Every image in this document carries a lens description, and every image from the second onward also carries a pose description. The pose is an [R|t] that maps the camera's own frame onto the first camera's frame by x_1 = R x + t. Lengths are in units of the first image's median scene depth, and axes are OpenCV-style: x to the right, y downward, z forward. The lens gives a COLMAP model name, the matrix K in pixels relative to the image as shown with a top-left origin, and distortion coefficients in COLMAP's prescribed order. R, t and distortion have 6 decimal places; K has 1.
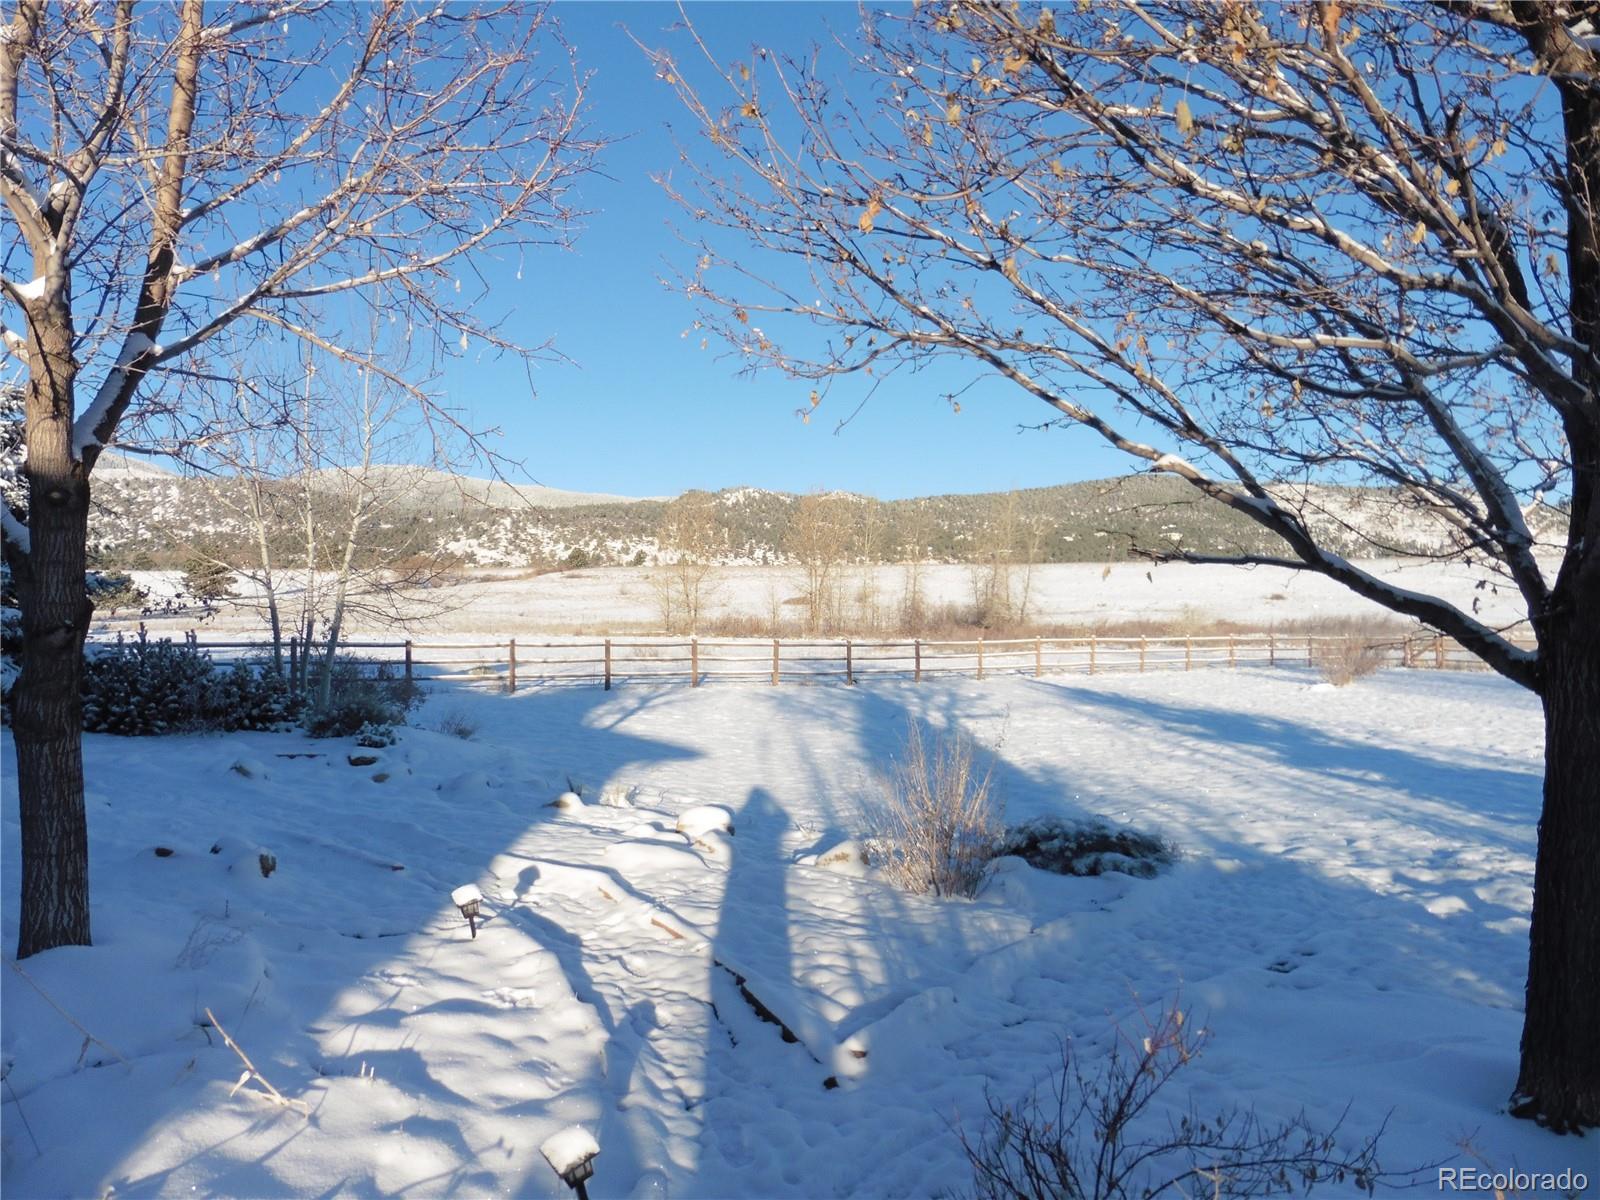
lens RADIAL K [[1166.8, 0, 800.0], [0, 1166.8, 600.0], [0, 0, 1]] dist [-0.025799, 0.002153]
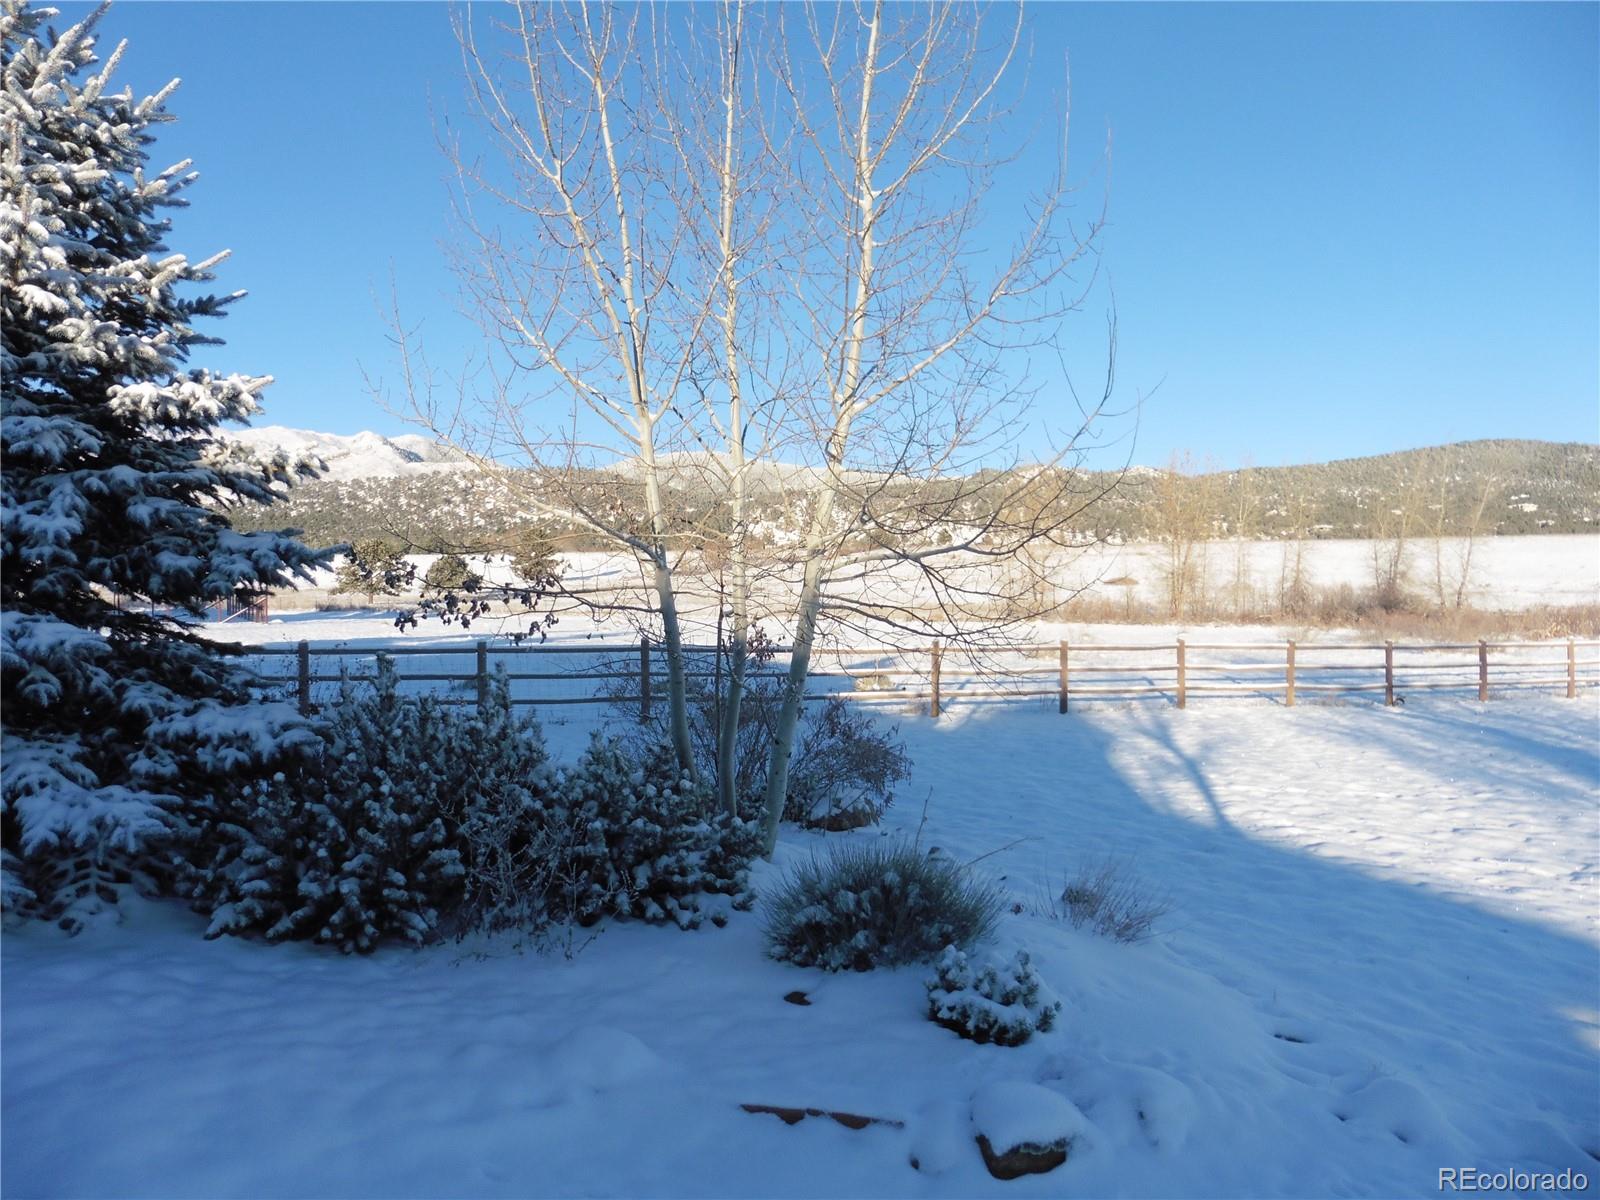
lens RADIAL K [[1166.8, 0, 800.0], [0, 1166.8, 600.0], [0, 0, 1]] dist [-0.025799, 0.002153]
pose [[0.969662, 0.001910, -0.244442, -0.173649], [0.002216, 0.999860, 0.016604, -0.002846], [0.244439, -0.016642, 0.969522, 0.340162]]
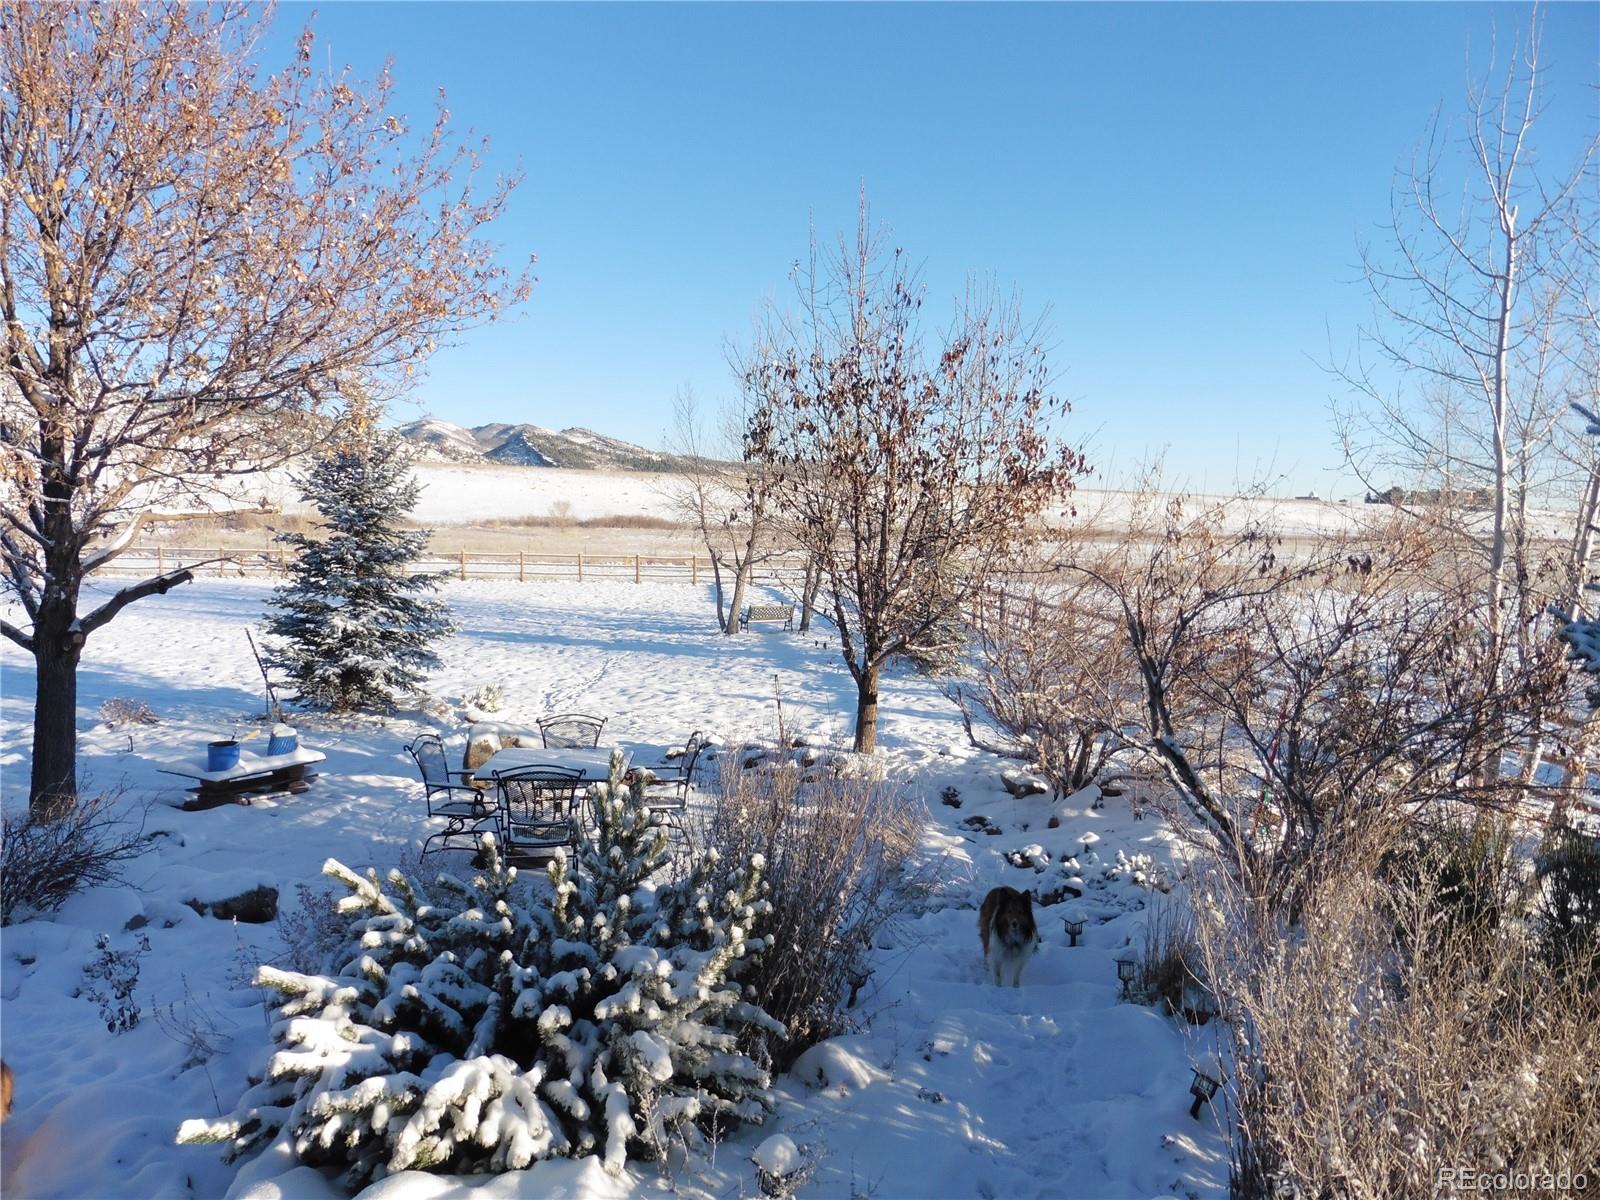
lens RADIAL K [[1165.4, 0, 807.7], [0, 1165.4, 606.9], [0, 0, 1]] dist [-0.053732, 0.035094]
pose [[0.459637, -0.050674, 0.886660, -0.116205], [-0.041168, 0.996082, 0.078269, -0.042234], [-0.887152, -0.072478, 0.455750, -0.239909]]
